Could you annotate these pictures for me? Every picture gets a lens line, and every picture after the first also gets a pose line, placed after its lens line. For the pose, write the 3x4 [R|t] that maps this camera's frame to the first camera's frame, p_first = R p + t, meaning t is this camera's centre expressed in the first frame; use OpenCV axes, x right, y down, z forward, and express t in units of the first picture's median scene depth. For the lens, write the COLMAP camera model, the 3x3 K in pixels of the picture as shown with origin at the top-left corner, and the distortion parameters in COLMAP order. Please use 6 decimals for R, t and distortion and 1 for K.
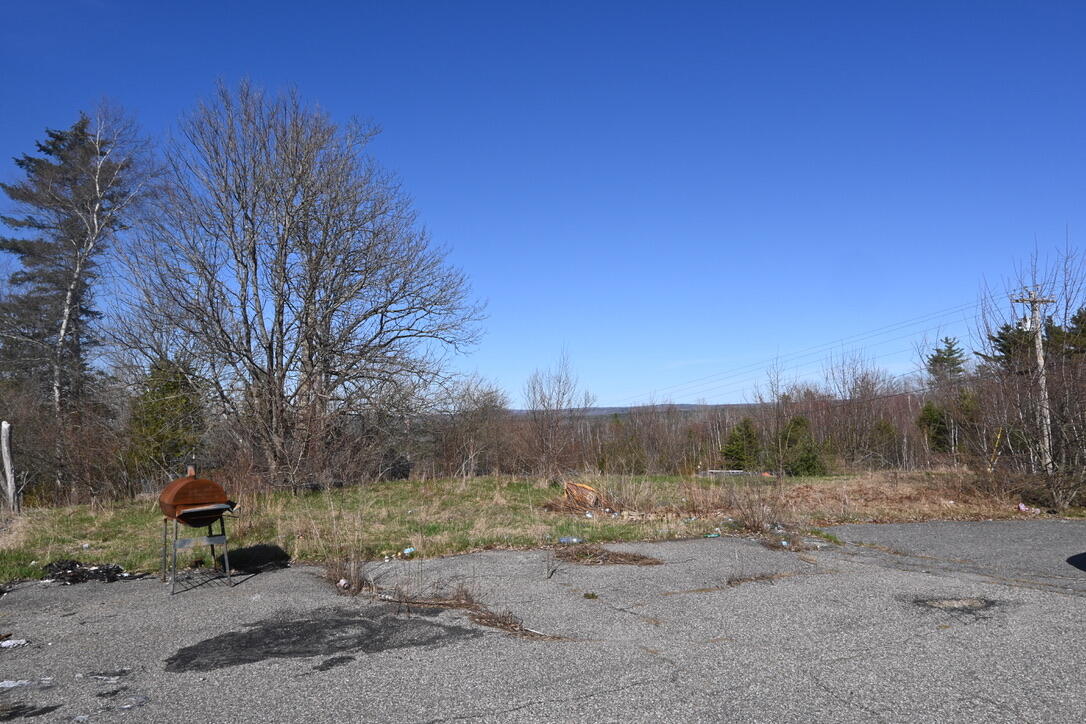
lens RADIAL K [[732.4, 0, 545.3], [0, 732.4, 357.0], [0, 0, 1]] dist [-0.018374, 0.008463]
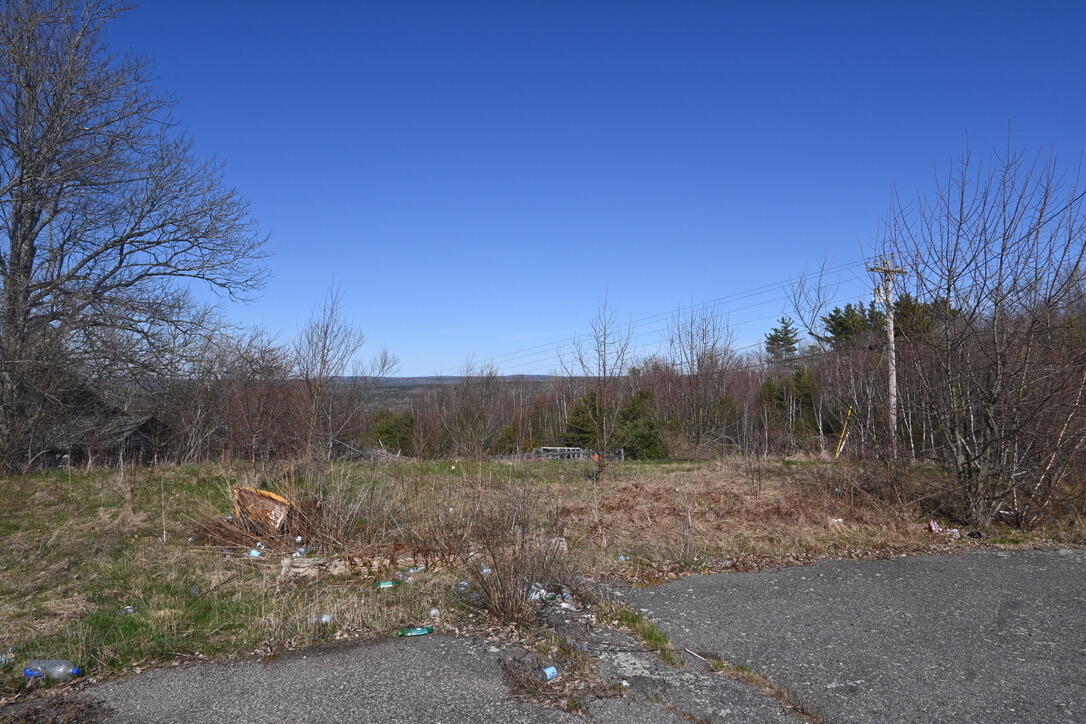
lens RADIAL K [[732.4, 0, 545.3], [0, 732.4, 357.0], [0, 0, 1]] dist [-0.018374, 0.008463]
pose [[0.980843, 0.030038, 0.192468, 0.064192], [-0.038057, 0.998549, 0.038103, 0.014186], [-0.191044, -0.044698, 0.980563, 0.159905]]
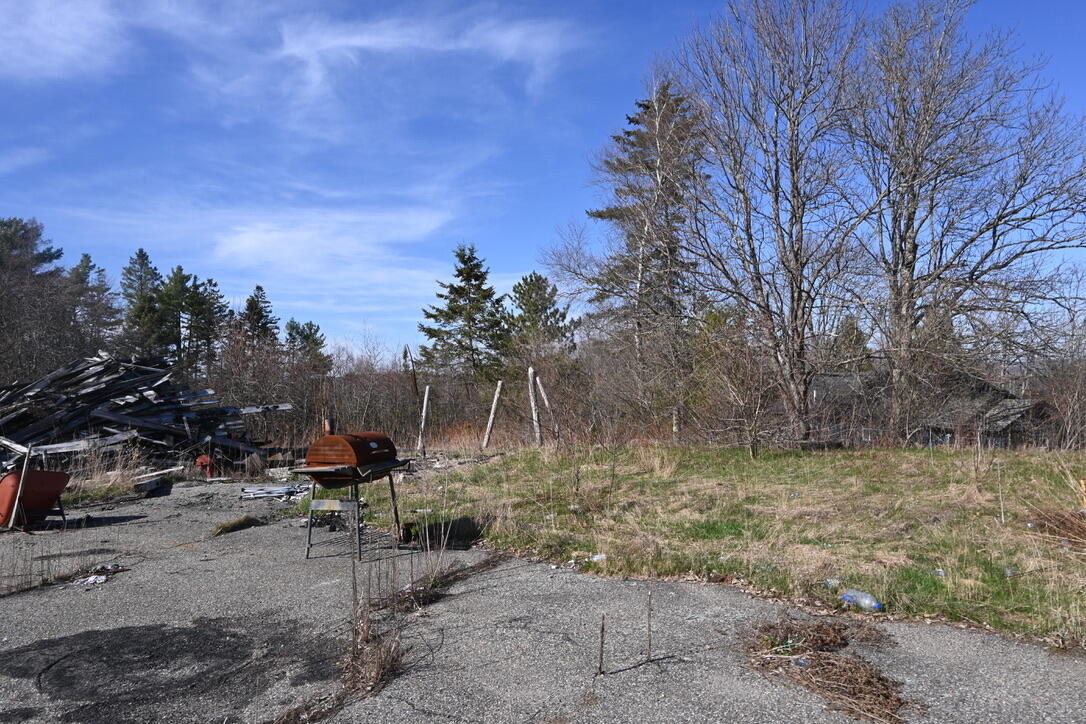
lens RADIAL K [[732.4, 0, 545.3], [0, 732.4, 357.0], [0, 0, 1]] dist [-0.018374, 0.008463]
pose [[0.614662, -0.009866, -0.788729, 0.083014], [0.070364, 0.996621, 0.042368, 0.012832], [0.785646, -0.081540, 0.613279, 0.153105]]
